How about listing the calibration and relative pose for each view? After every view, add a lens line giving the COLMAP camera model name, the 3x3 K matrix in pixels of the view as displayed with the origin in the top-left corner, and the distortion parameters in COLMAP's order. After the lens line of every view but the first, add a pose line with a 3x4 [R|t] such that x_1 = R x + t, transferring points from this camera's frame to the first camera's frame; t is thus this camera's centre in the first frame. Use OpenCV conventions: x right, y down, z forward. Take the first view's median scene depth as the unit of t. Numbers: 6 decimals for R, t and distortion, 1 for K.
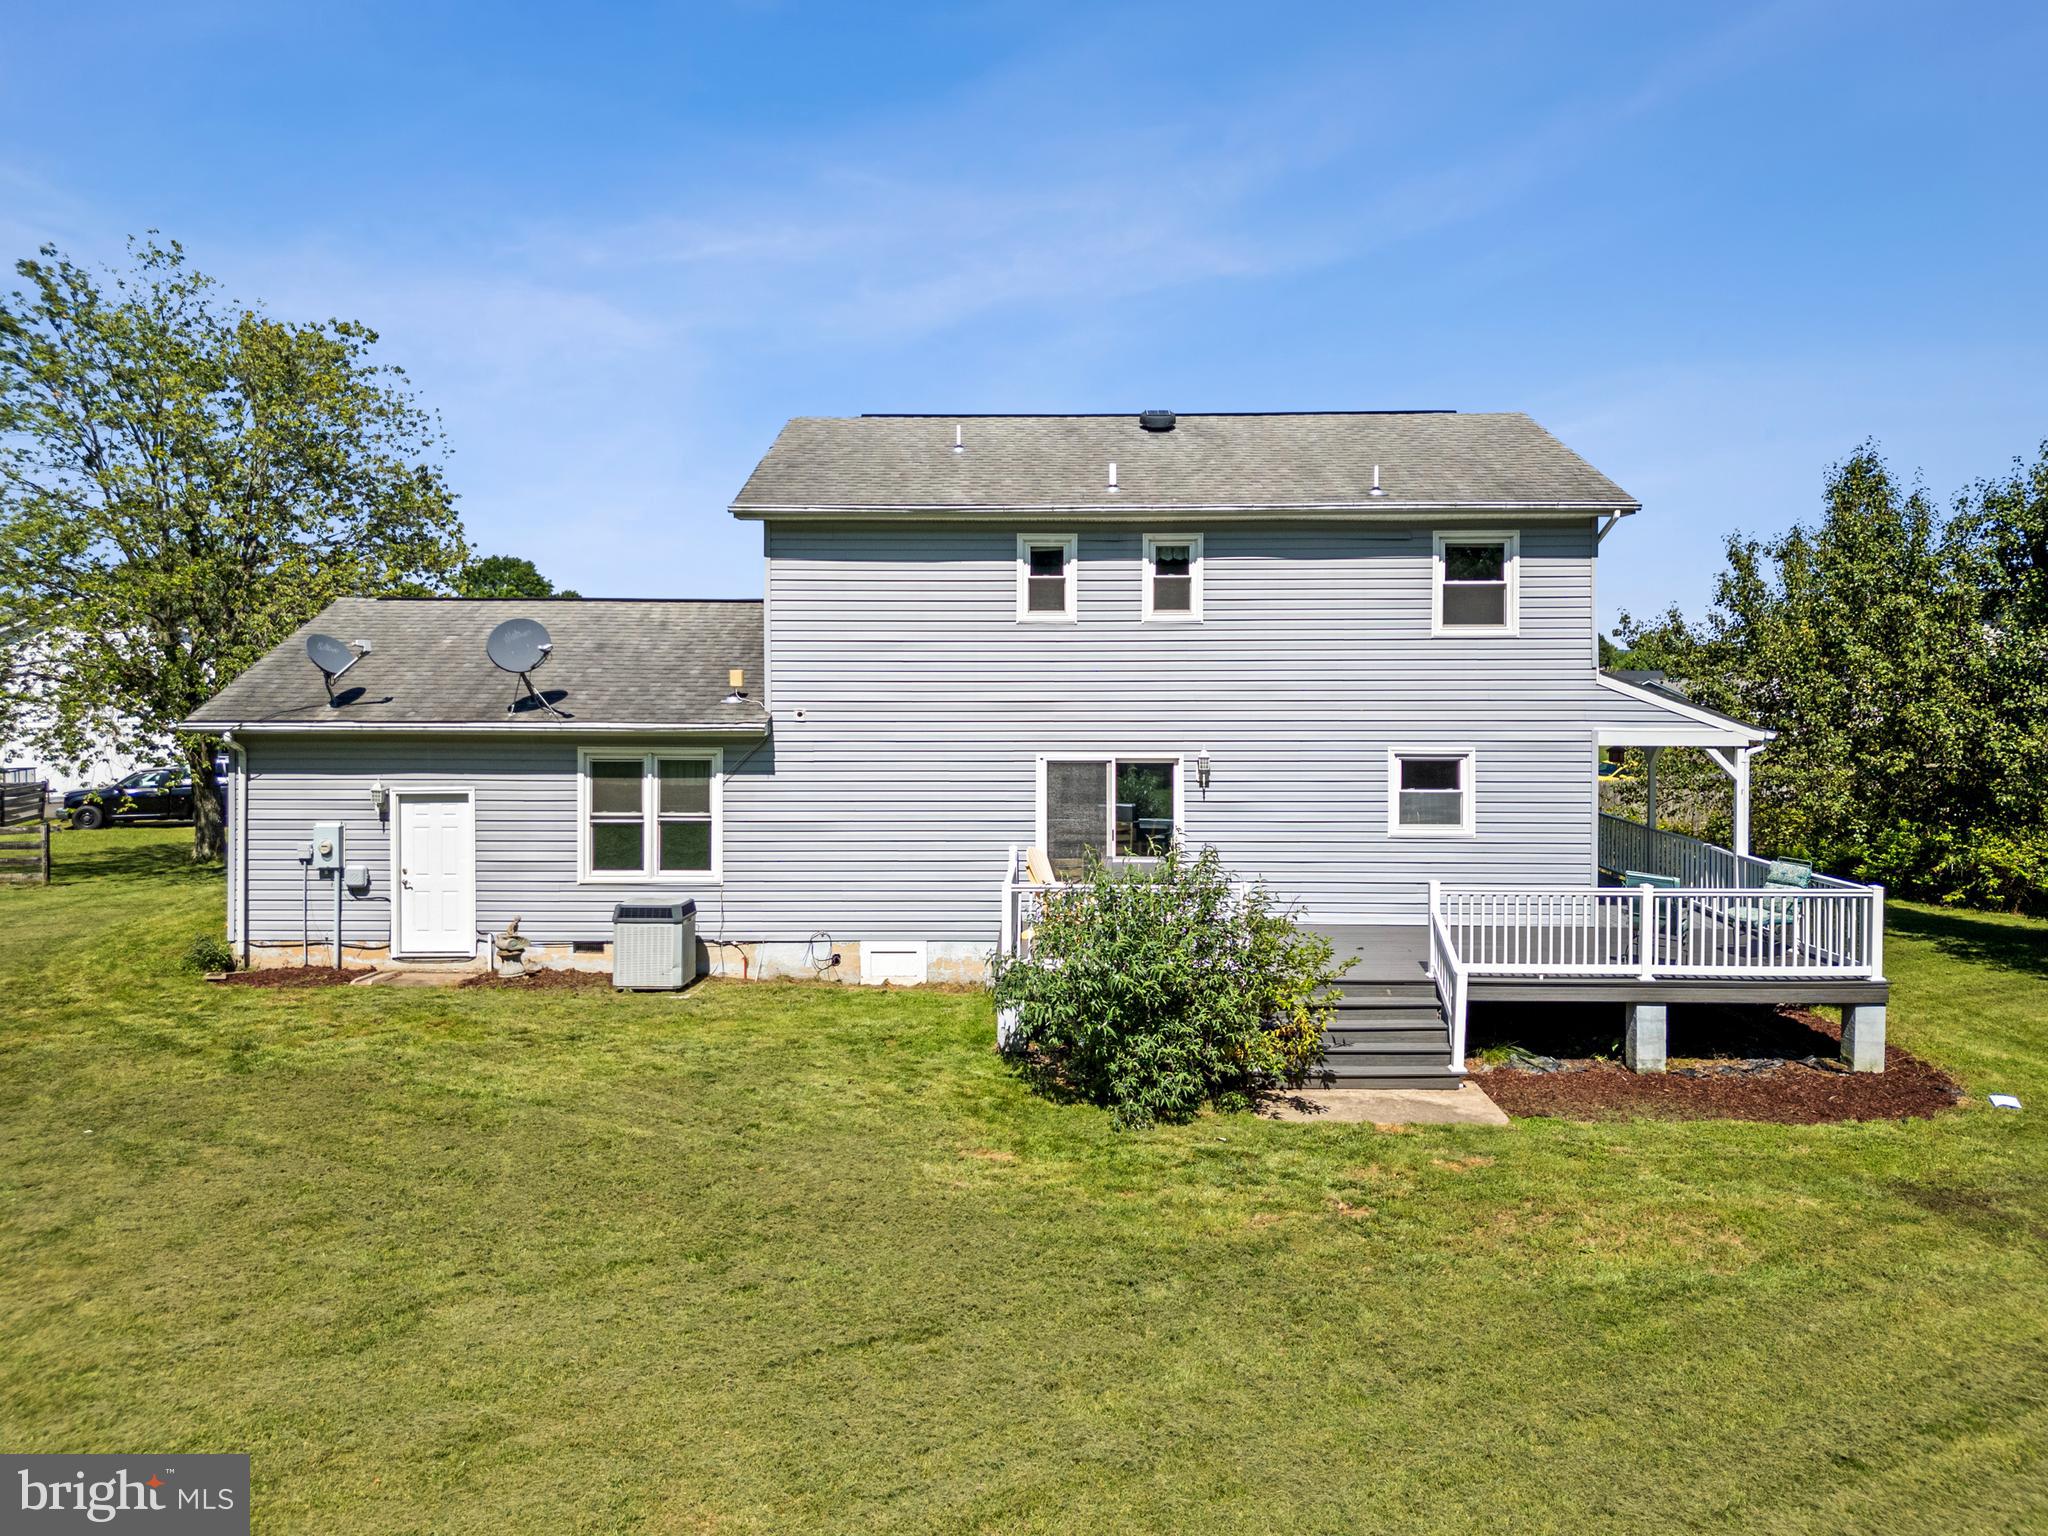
lens RADIAL K [[1508.8, 0, 999.3], [0, 1508.8, 674.6], [0, 0, 1]] dist [0.059855, -0.110935]
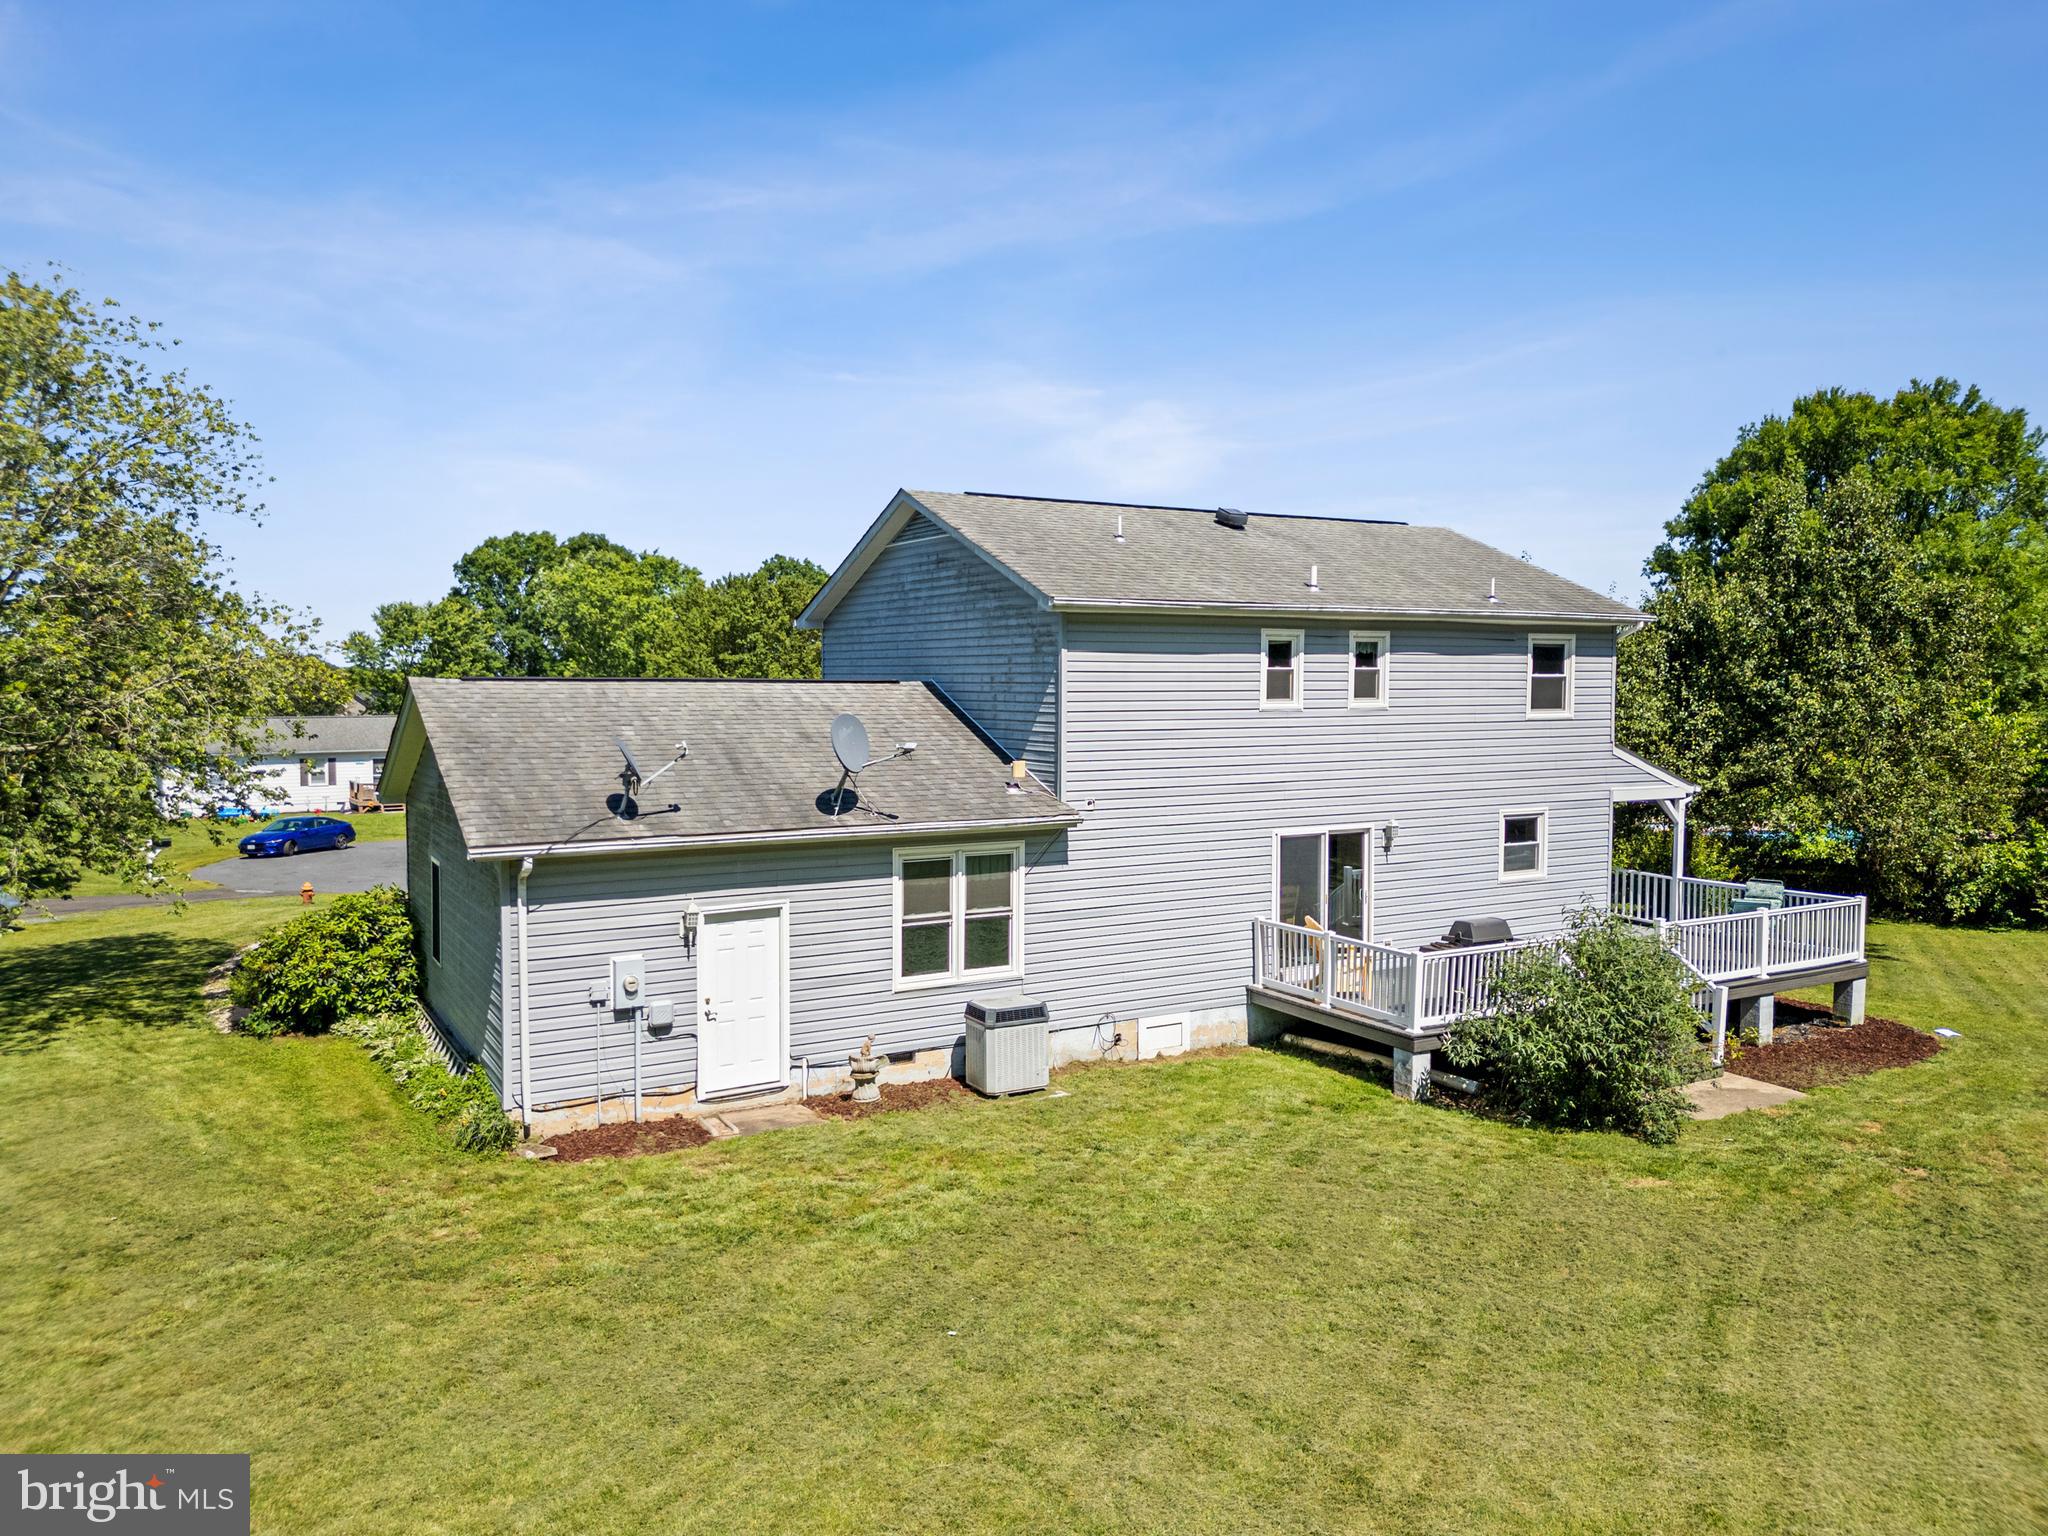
lens RADIAL K [[1468.1, 0, 1024.0], [0, 1468.1, 768.0], [0, 0, 1]] dist [0.062026, -0.103342]
pose [[0.850905, -0.030511, 0.524433, -0.685618], [0.005225, 0.998754, 0.049630, -0.046494], [-0.525294, -0.039491, 0.850004, 0.189083]]
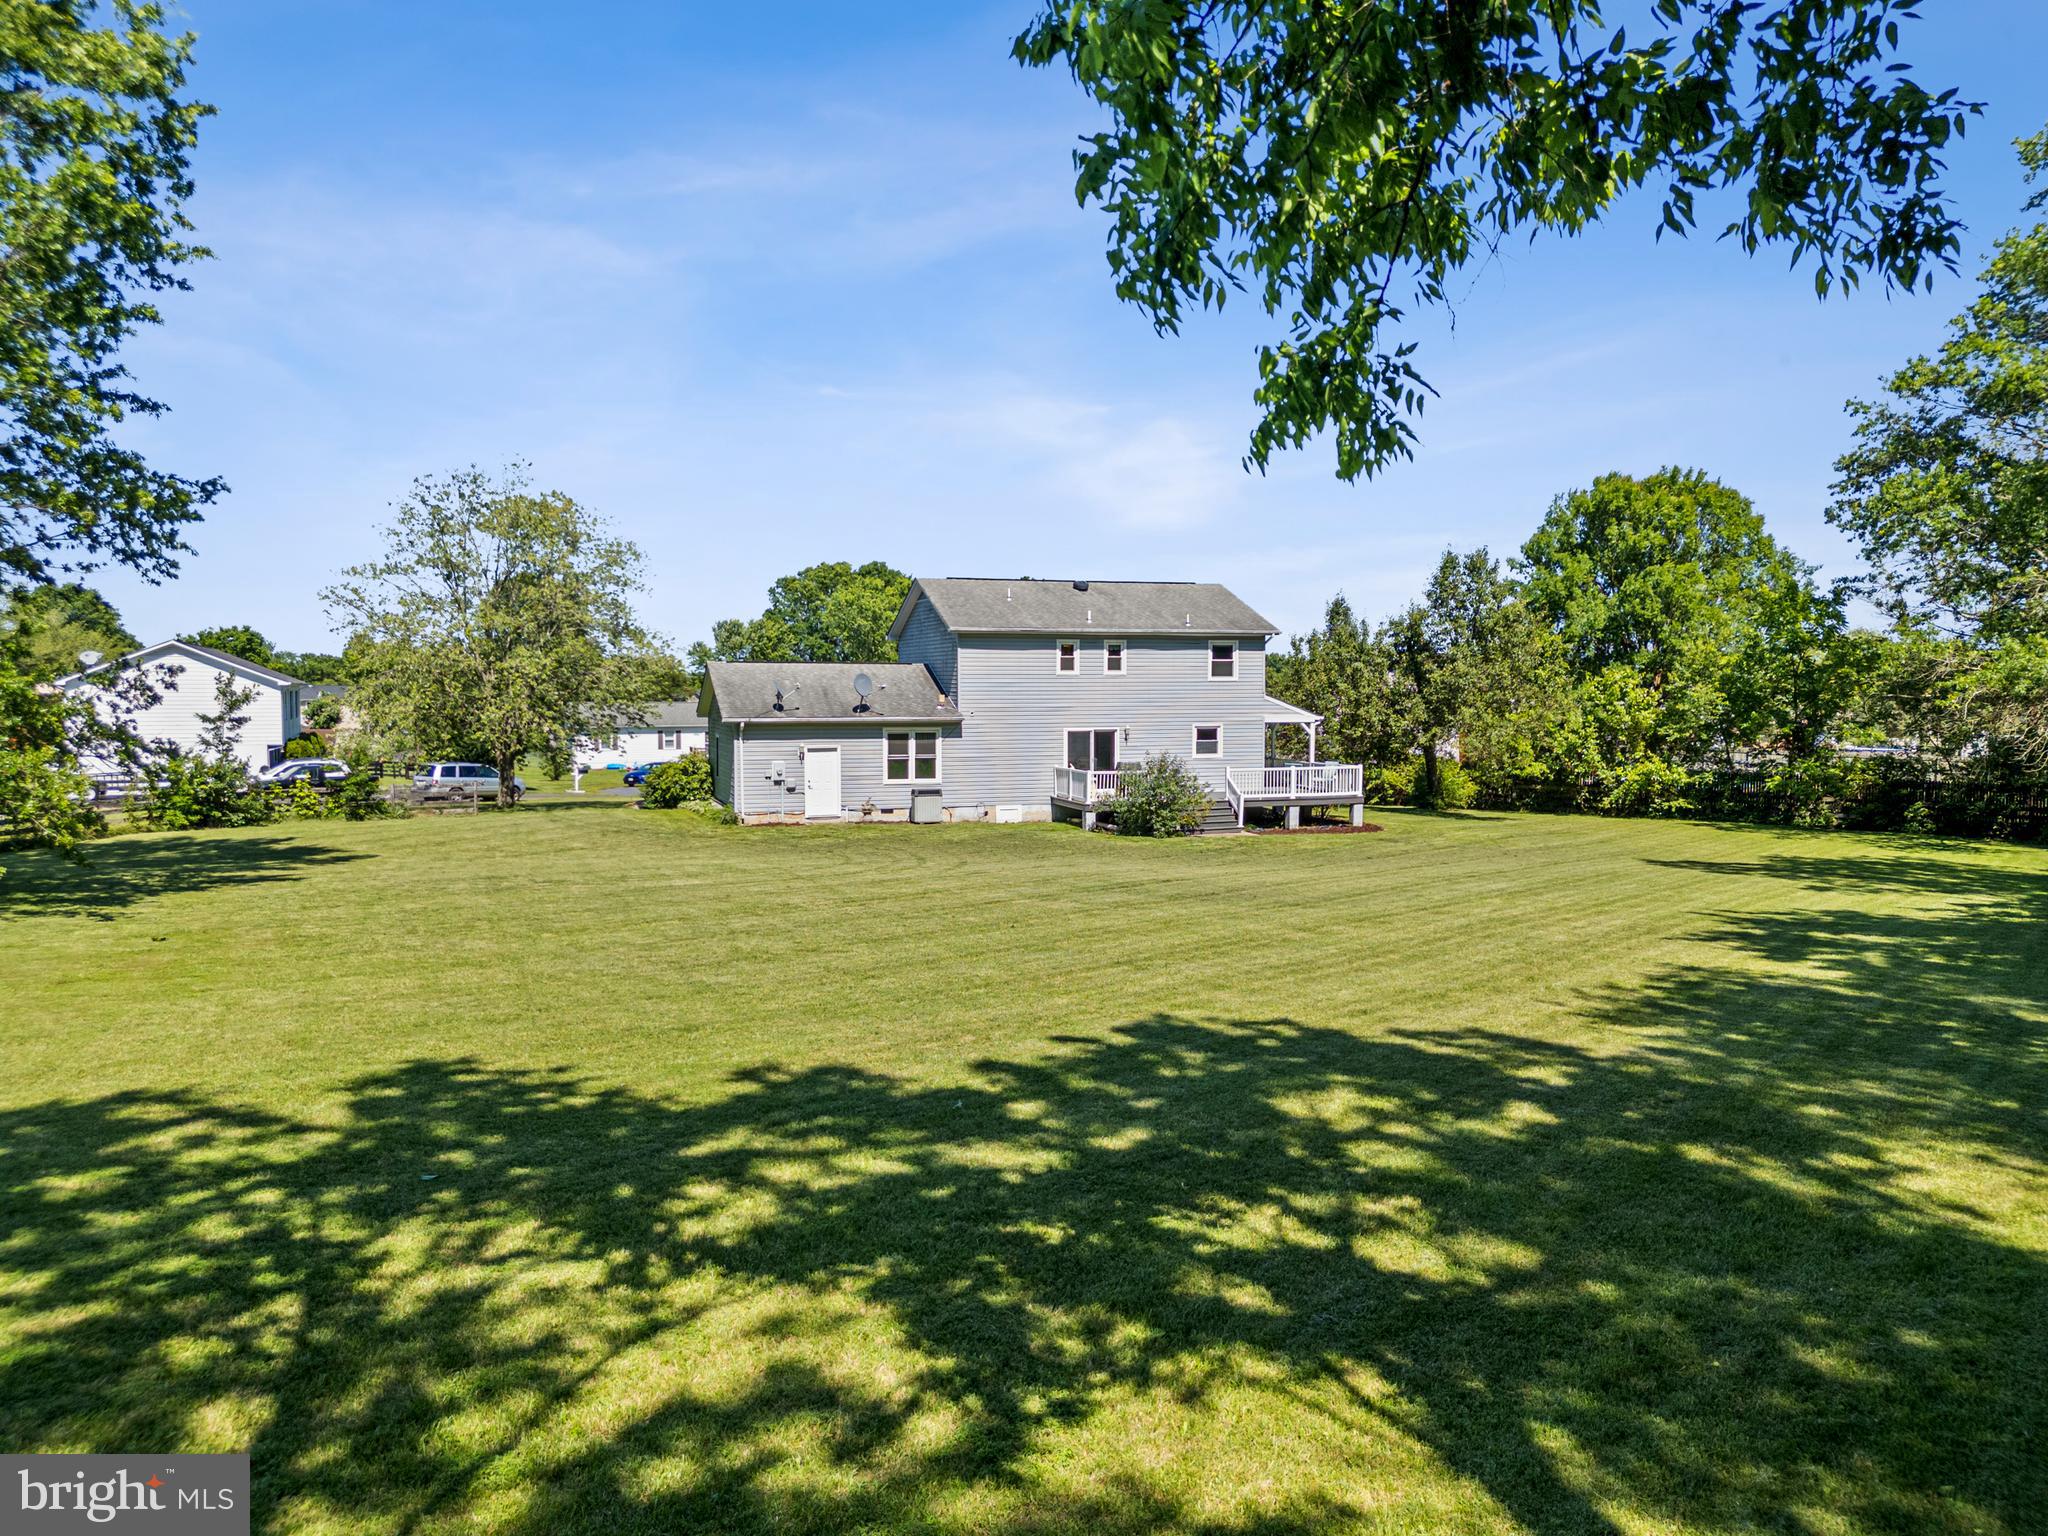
lens RADIAL K [[1468.1, 0, 1024.0], [0, 1468.1, 768.0], [0, 0, 1]] dist [0.062026, -0.103342]
pose [[0.940657, -0.019712, 0.338787, -0.854504], [0.004871, 0.998993, 0.044600, 0.010028], [-0.339325, -0.040303, 0.939805, -1.246369]]
